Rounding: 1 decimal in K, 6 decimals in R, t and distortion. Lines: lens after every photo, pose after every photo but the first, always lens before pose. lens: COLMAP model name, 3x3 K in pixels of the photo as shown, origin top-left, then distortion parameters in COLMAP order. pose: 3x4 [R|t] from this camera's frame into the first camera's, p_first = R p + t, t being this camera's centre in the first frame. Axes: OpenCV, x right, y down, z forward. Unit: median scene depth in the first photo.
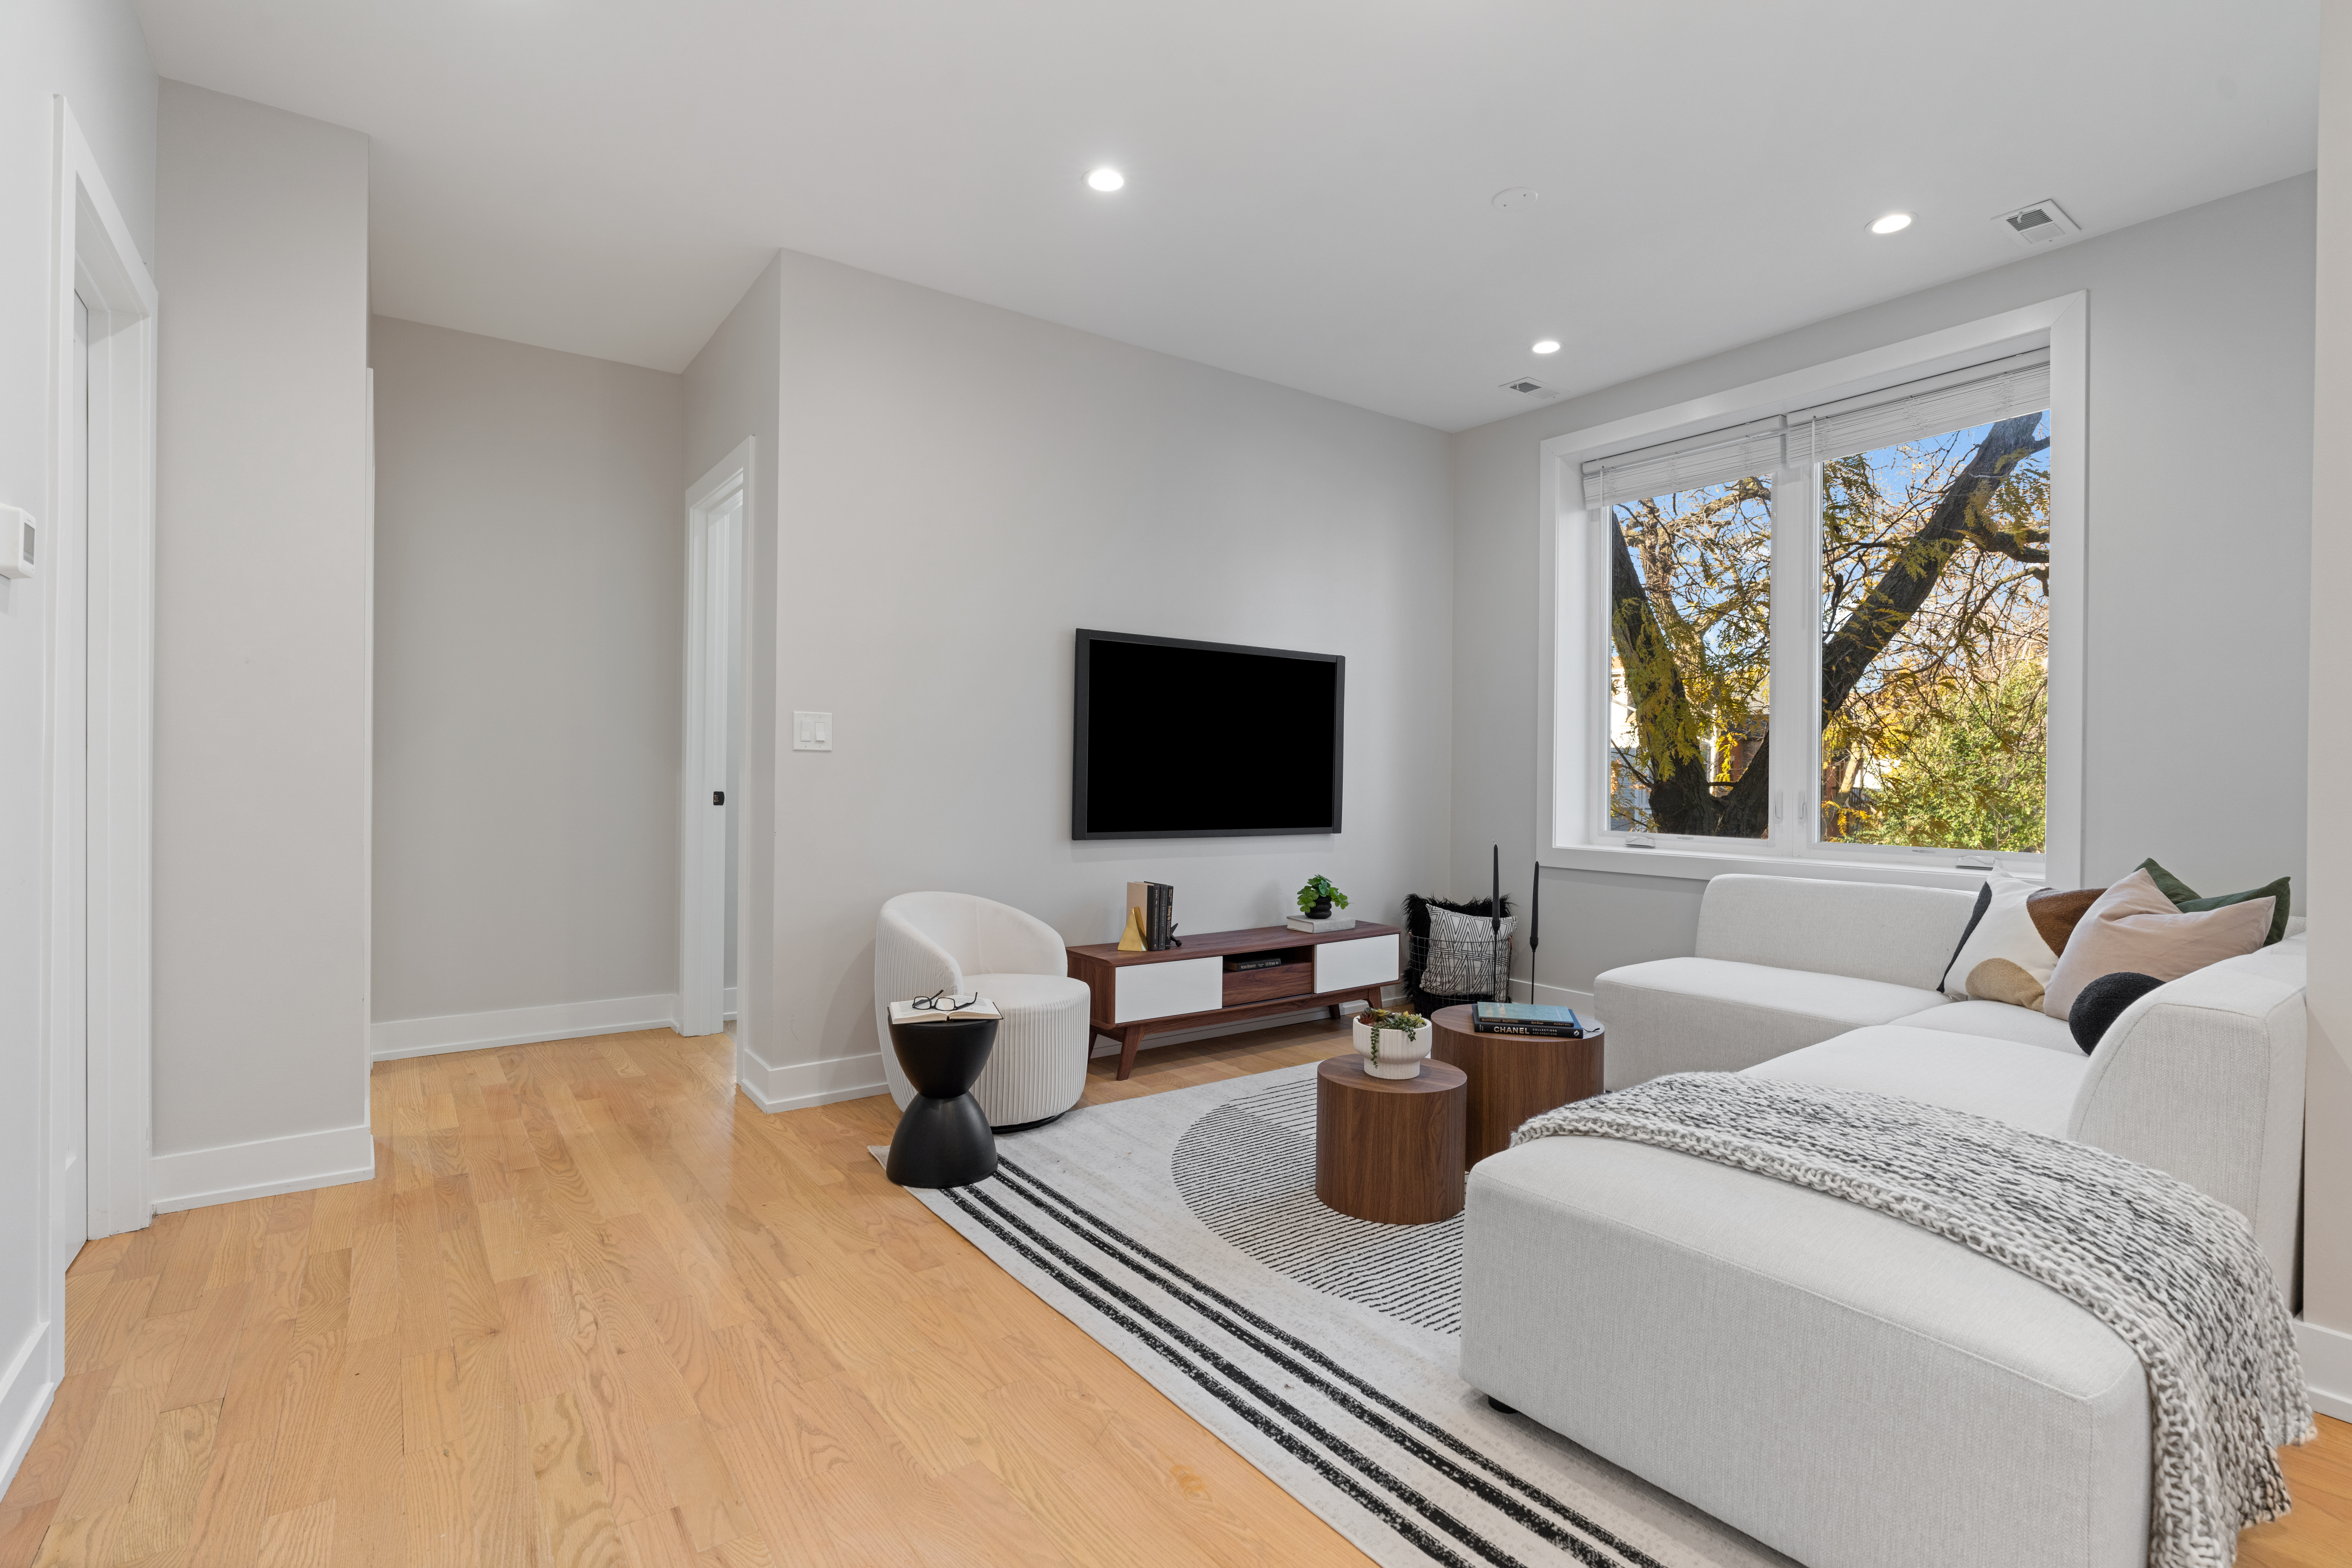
lens RADIAL K [[1088.0, 0, 1143.9], [0, 1088.0, 787.0], [0, 0, 1]] dist [-0.018826, 0.004161]
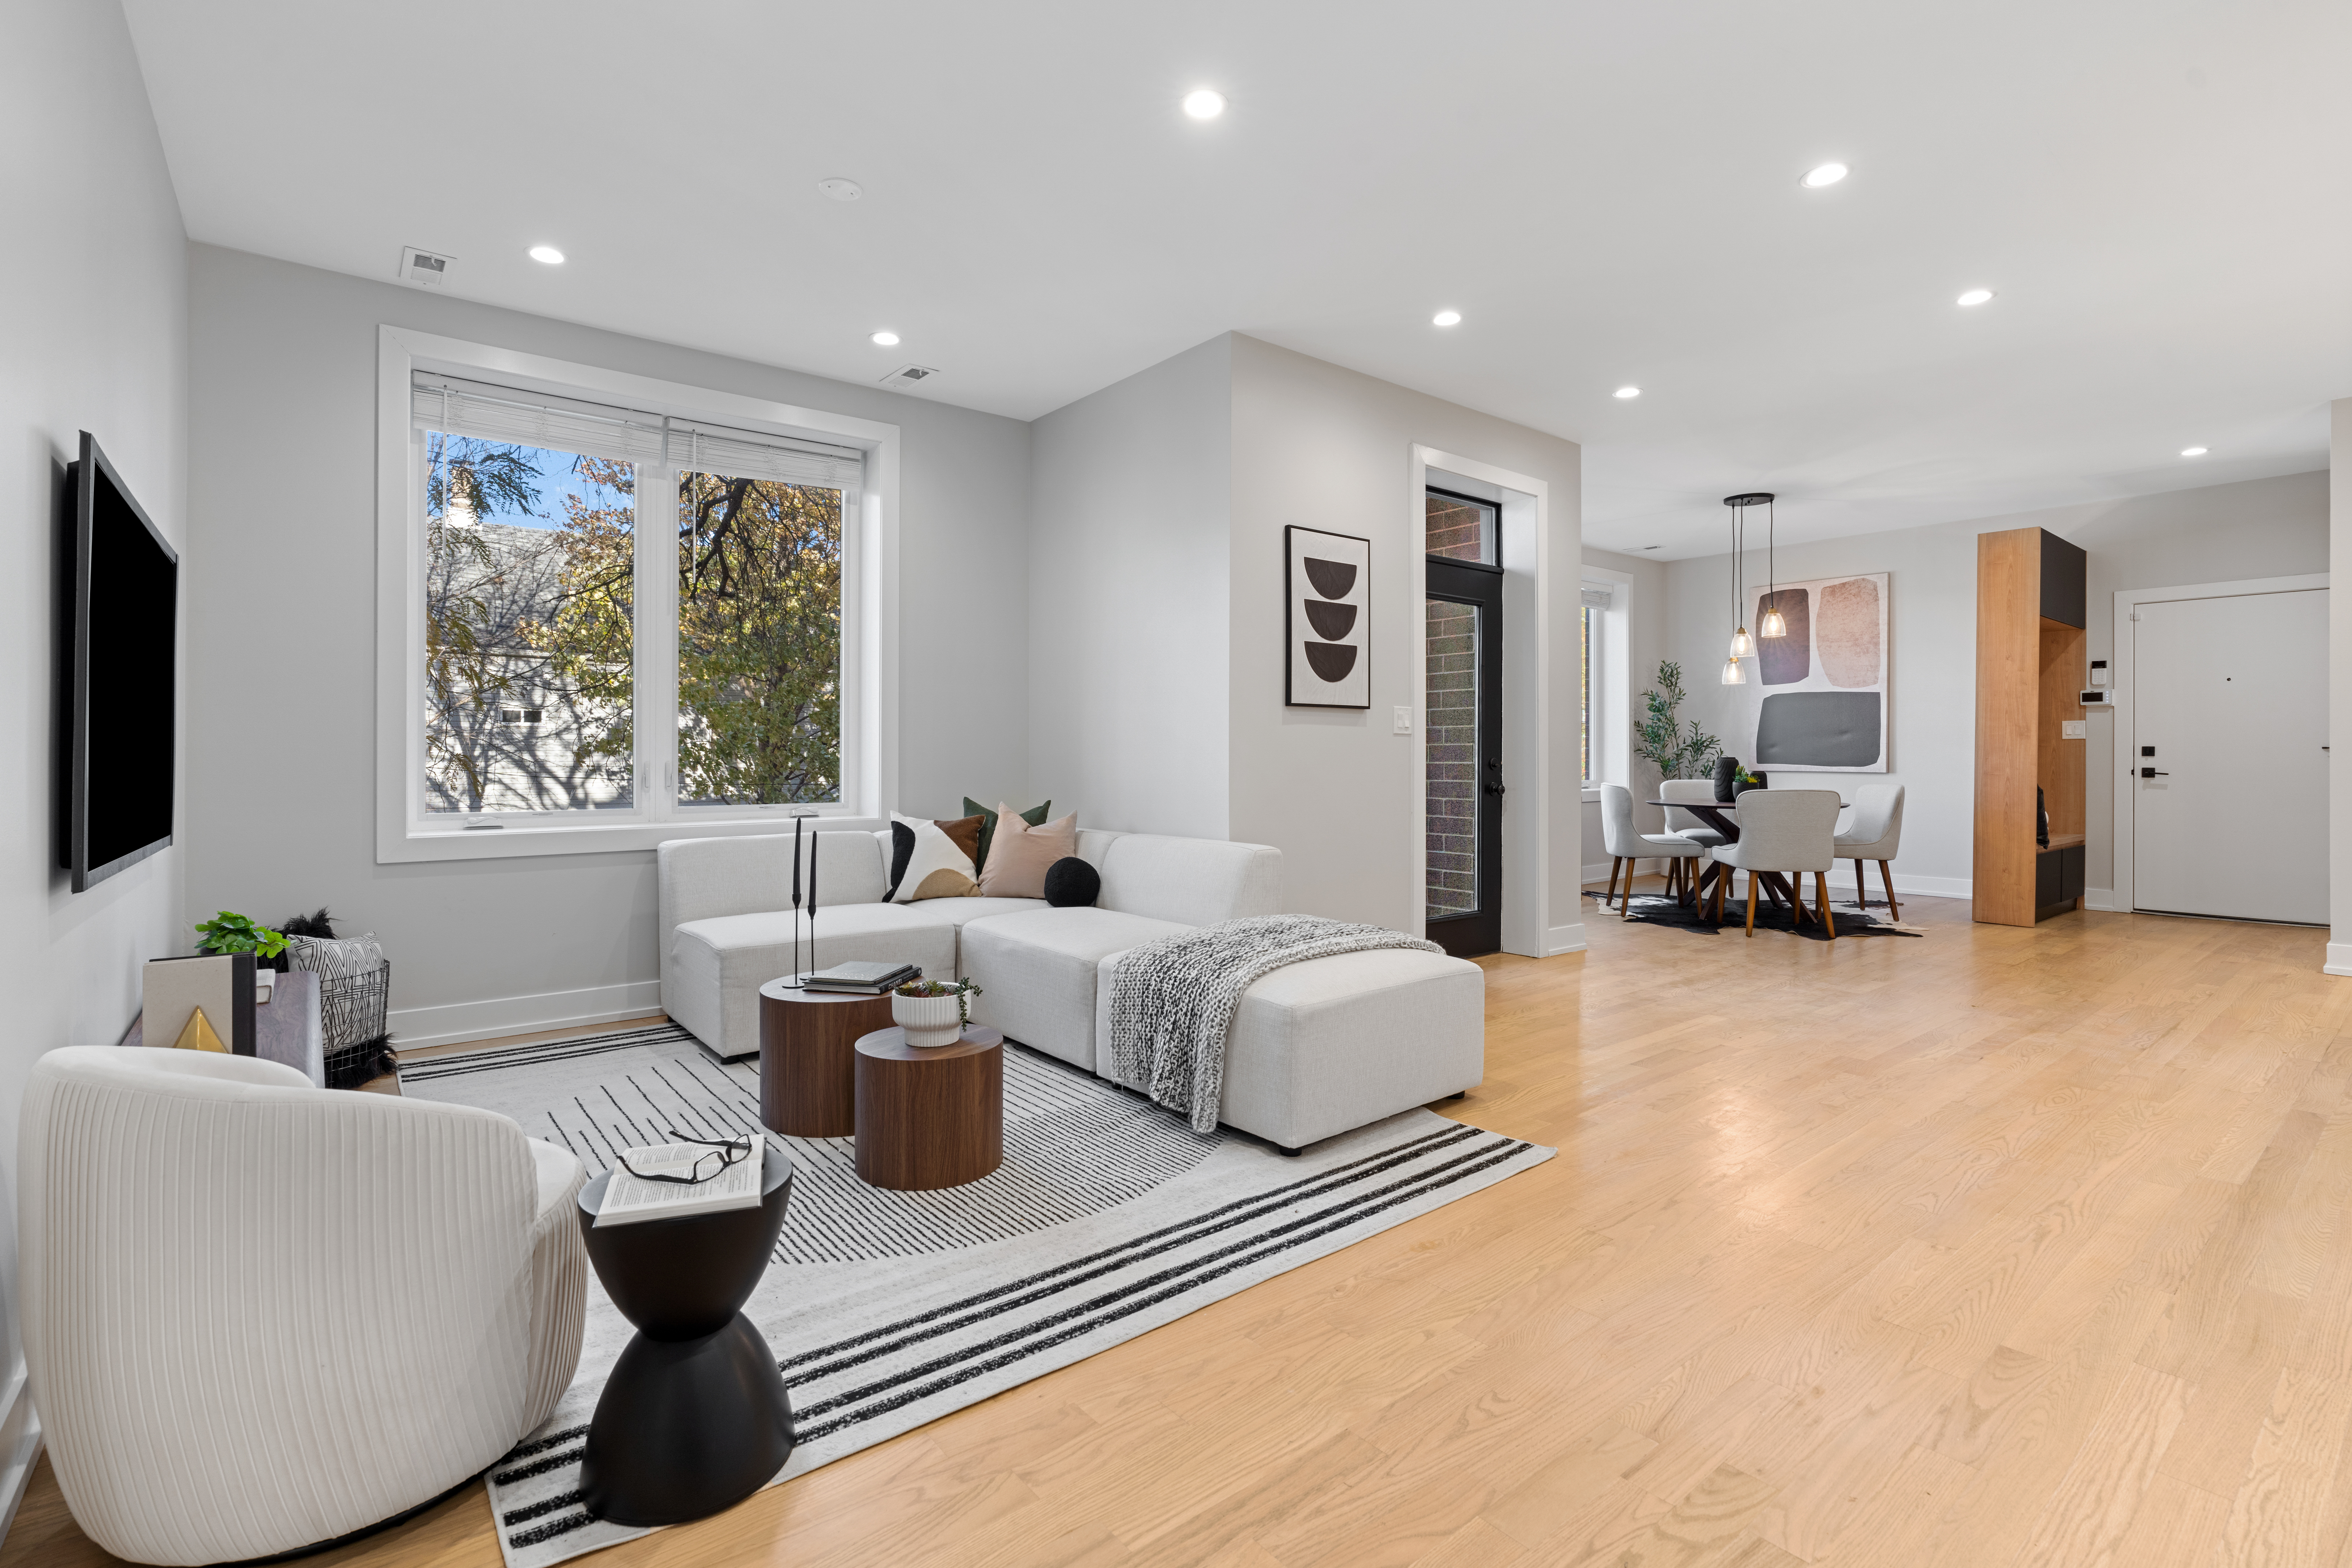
lens RADIAL K [[1088.0, 0, 1172.4], [0, 1088.0, 769.5], [0, 0, 1]] dist [-0.018826, 0.004161]
pose [[-0.063929, -0.020240, 0.997749, -0.691341], [0.013338, 0.999688, 0.021134, -0.007326], [-0.997865, 0.014659, -0.063639, 0.730117]]
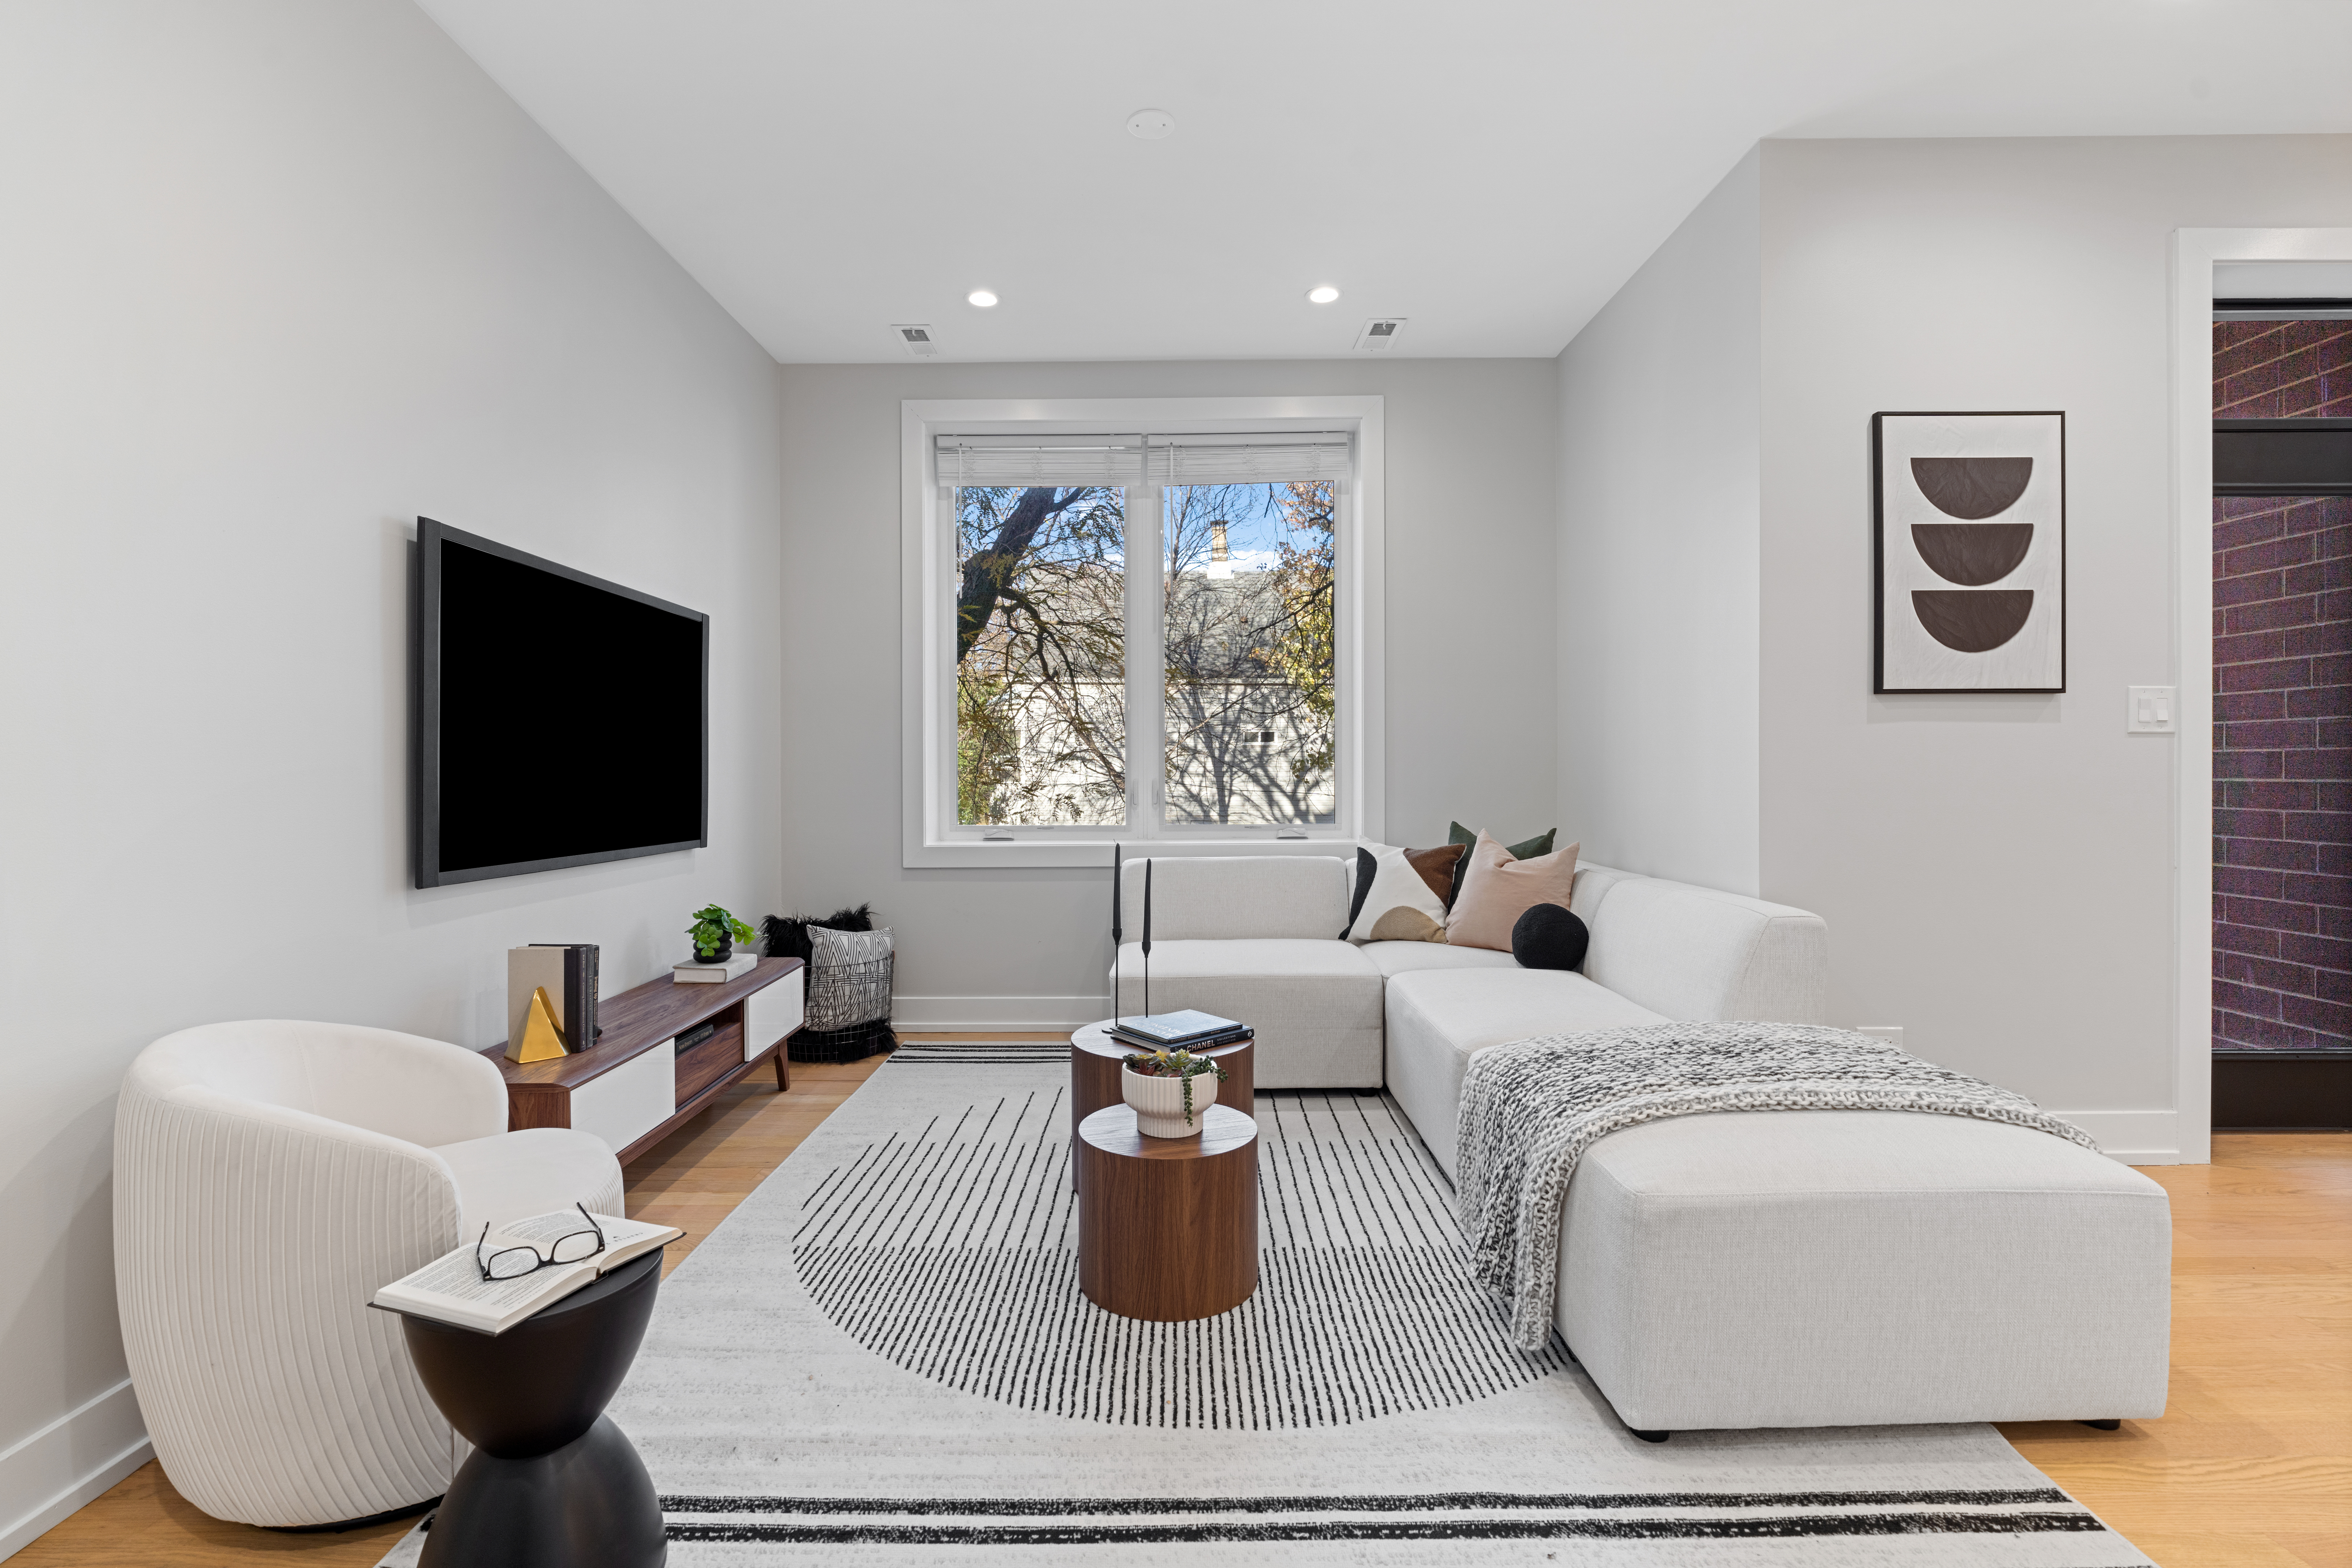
lens RADIAL K [[1088.0, 0, 1157.8], [0, 1088.0, 774.6], [0, 0, 1]] dist [-0.018826, 0.004161]
pose [[0.581319, -0.012148, 0.813585, -0.382218], [0.019832, 0.999803, 0.000759, -0.002806], [-0.813434, 0.015694, 0.581445, 0.460947]]
